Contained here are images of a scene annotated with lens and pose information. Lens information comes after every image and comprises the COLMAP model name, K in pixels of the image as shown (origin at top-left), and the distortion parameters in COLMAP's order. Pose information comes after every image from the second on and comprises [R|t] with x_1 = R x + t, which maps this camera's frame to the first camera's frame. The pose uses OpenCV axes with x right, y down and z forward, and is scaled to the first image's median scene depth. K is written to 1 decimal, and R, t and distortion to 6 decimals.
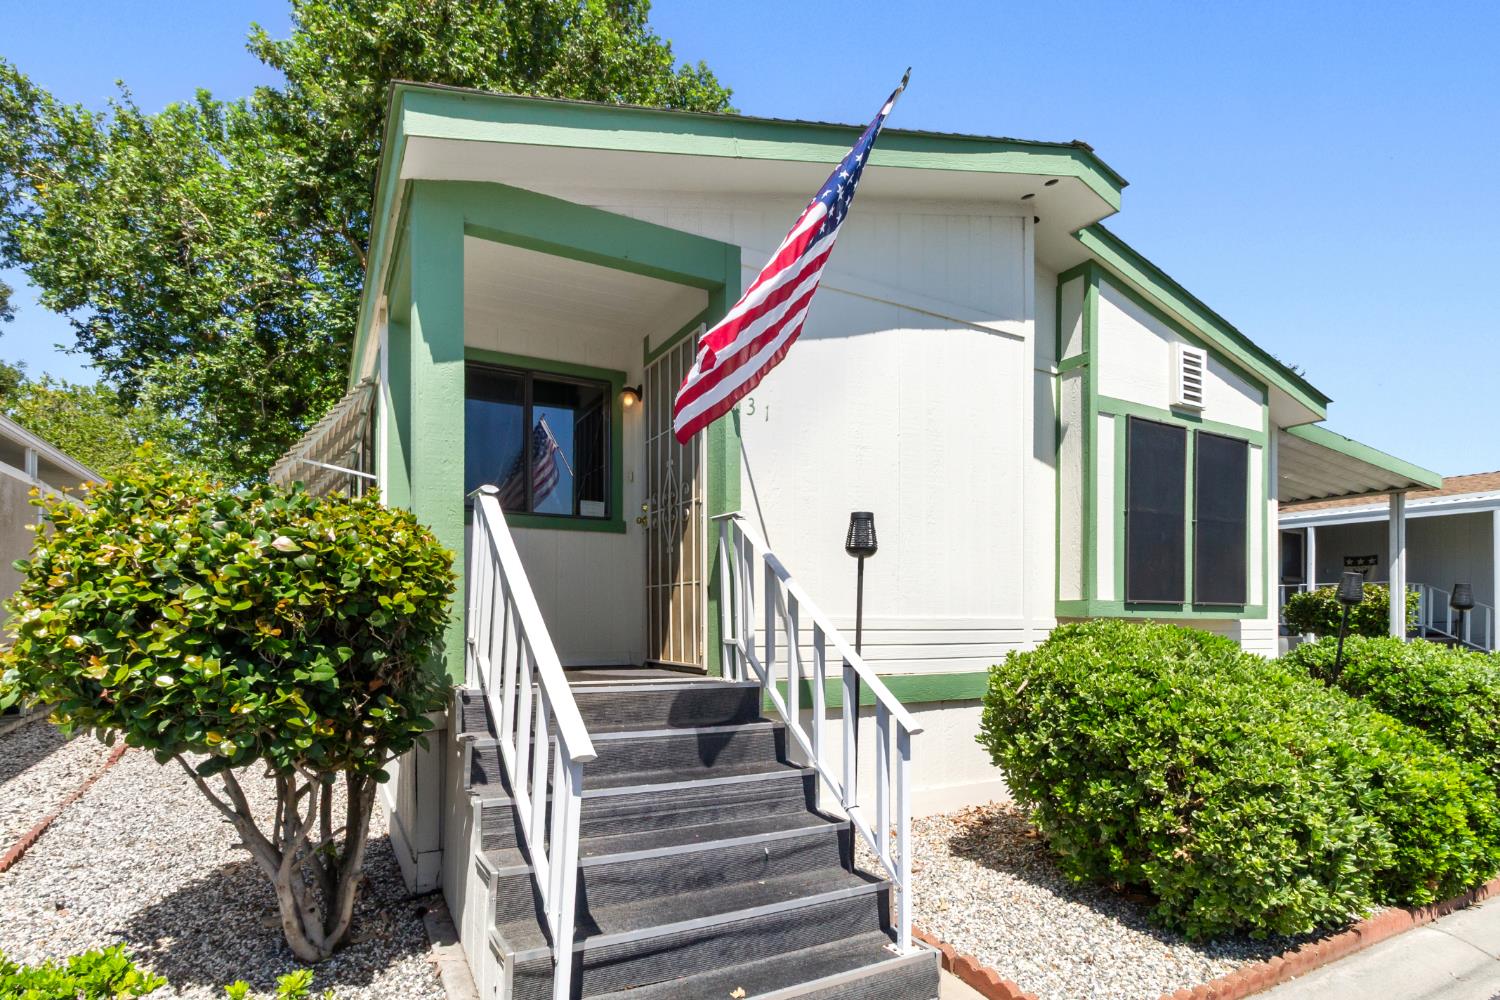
lens RADIAL K [[760.5, 0, 756.5], [0, 760.5, 493.9], [0, 0, 1]] dist [-0.004508, 0.009525]
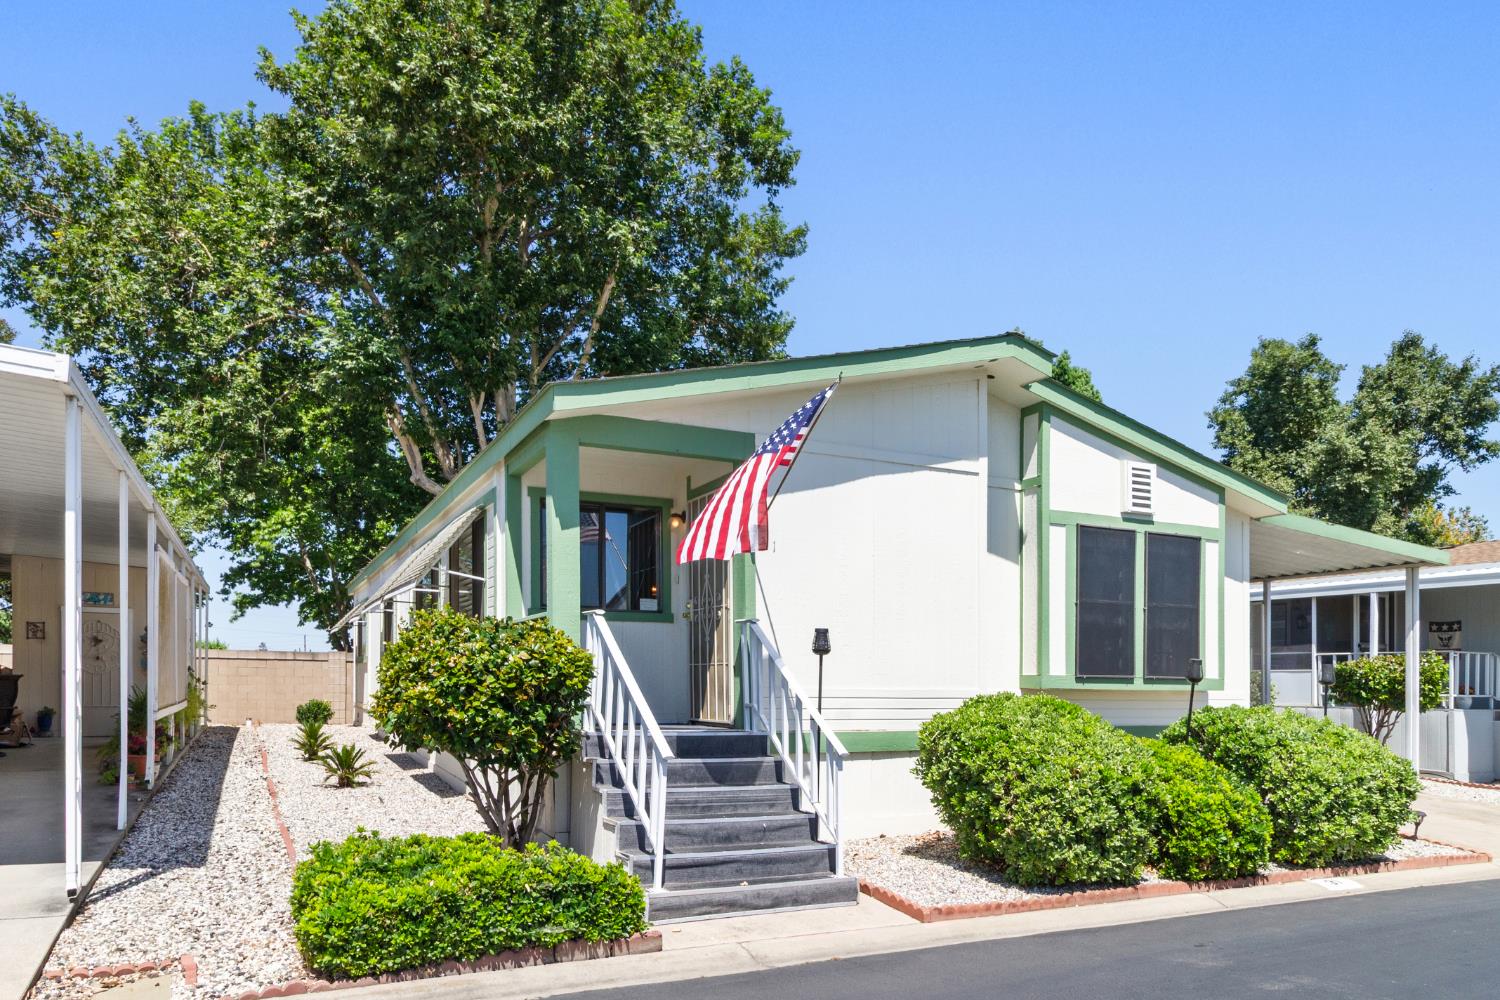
lens RADIAL K [[1180.7, 0, 750.0], [0, 1180.7, 500.0], [0, 0, 1]] dist [0.007415, -0.002600]
pose [[0.997361, -0.004501, -0.072461, 0.110555], [0.005602, 0.999872, 0.014998, -0.192859], [0.072384, -0.015365, 0.997258, -1.037655]]
